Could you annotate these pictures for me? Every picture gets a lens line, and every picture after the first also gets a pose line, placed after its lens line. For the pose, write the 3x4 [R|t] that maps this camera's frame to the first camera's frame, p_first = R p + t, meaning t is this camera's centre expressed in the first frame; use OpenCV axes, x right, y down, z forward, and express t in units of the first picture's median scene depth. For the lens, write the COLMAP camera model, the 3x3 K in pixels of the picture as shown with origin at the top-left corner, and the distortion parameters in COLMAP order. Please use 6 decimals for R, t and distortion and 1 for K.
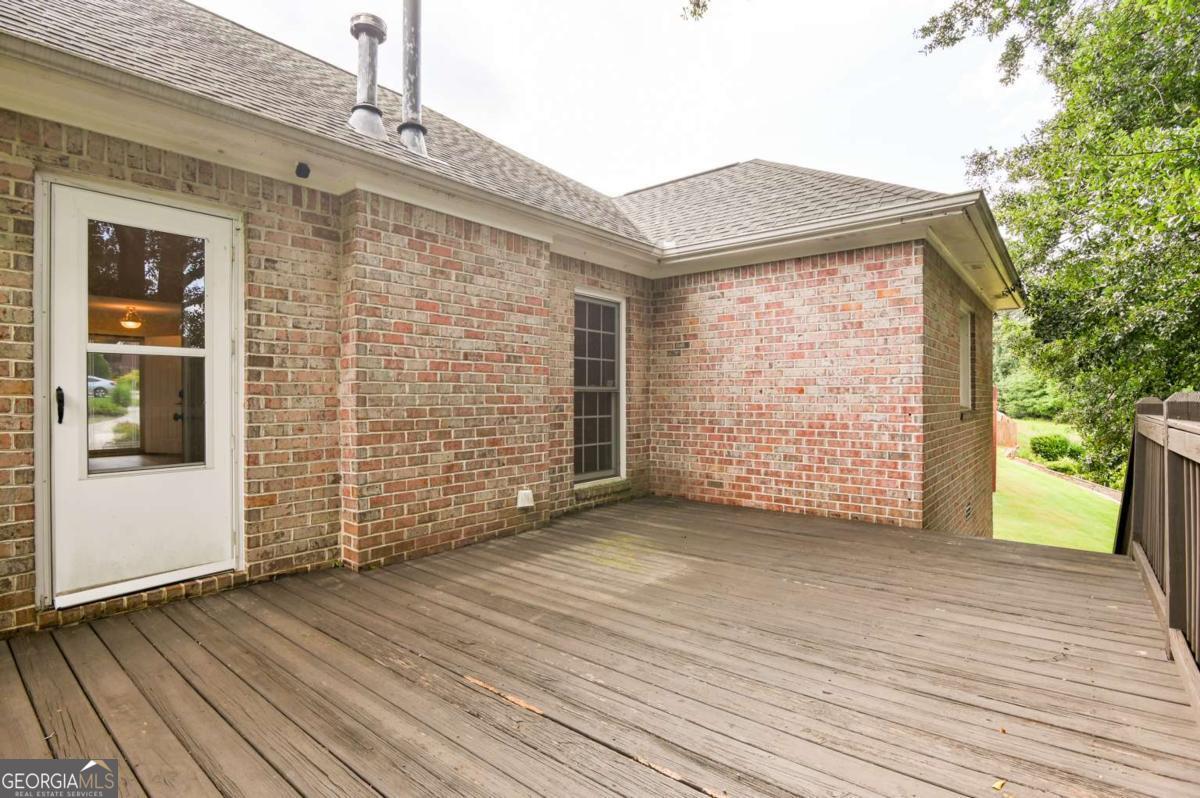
lens RADIAL K [[589.2, 0, 600.0], [0, 589.2, 399.0], [0, 0, 1]] dist [-0.019239, -0.000451]
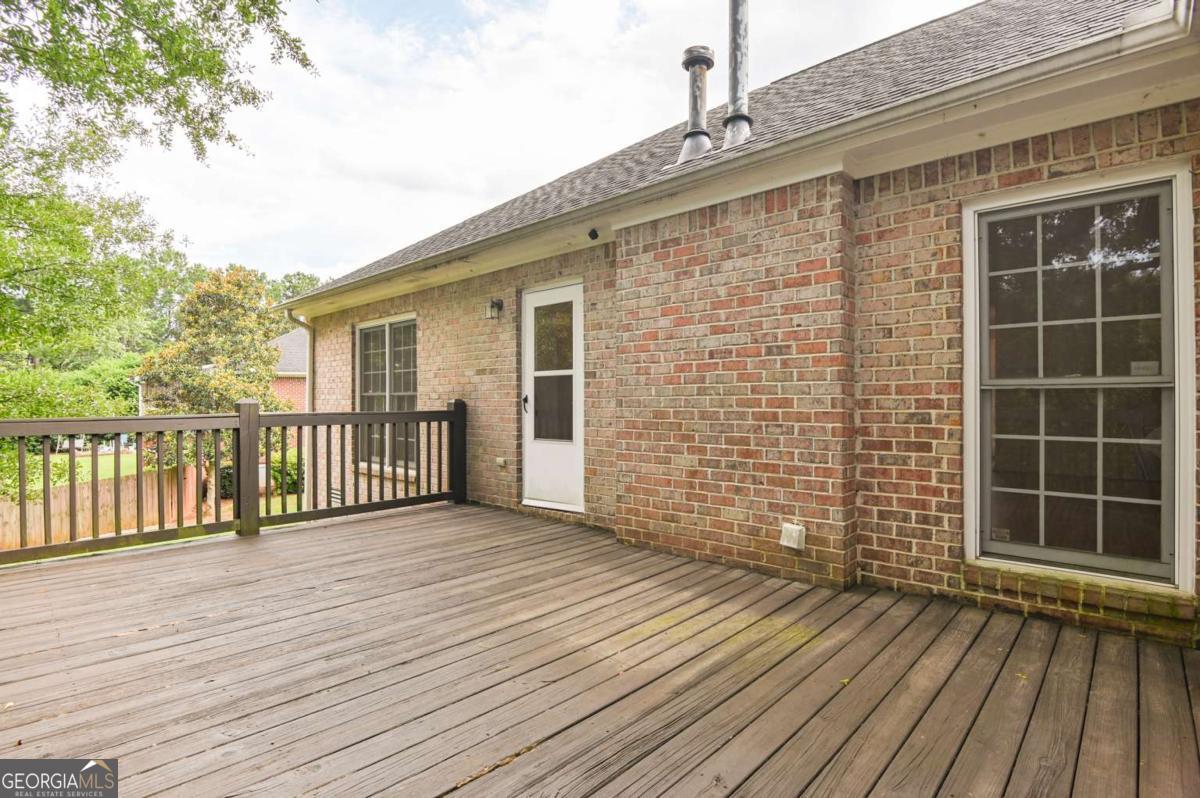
lens RADIAL K [[589.2, 0, 600.0], [0, 589.2, 399.0], [0, 0, 1]] dist [-0.019239, -0.000451]
pose [[-0.066305, -0.002147, -0.997797, 0.674289], [-0.002572, 0.999995, -0.001981, -0.001643], [0.997796, 0.002435, -0.066310, 0.861983]]
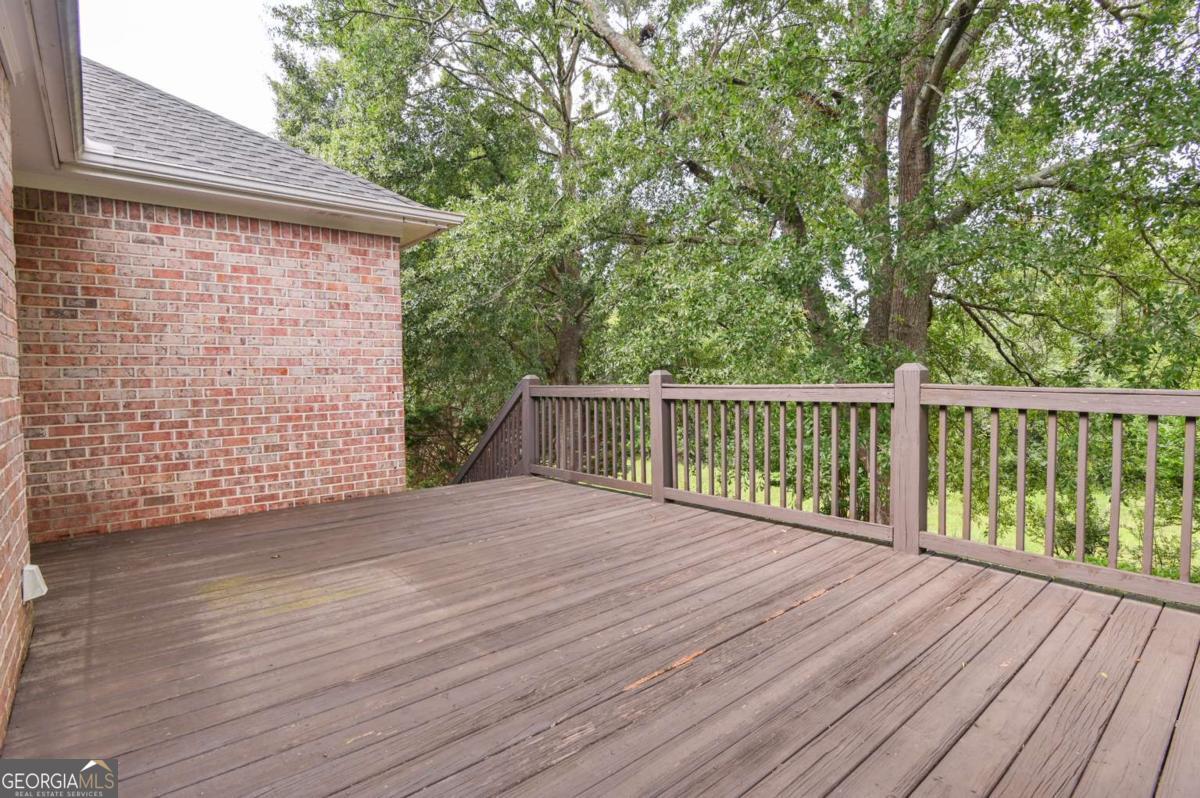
lens RADIAL K [[589.2, 0, 600.0], [0, 589.2, 399.0], [0, 0, 1]] dist [-0.019239, -0.000451]
pose [[0.174672, -0.043817, 0.983651, -0.561146], [0.019008, 0.998973, 0.041124, 0.000069], [-0.984443, 0.011514, 0.175325, 0.454060]]
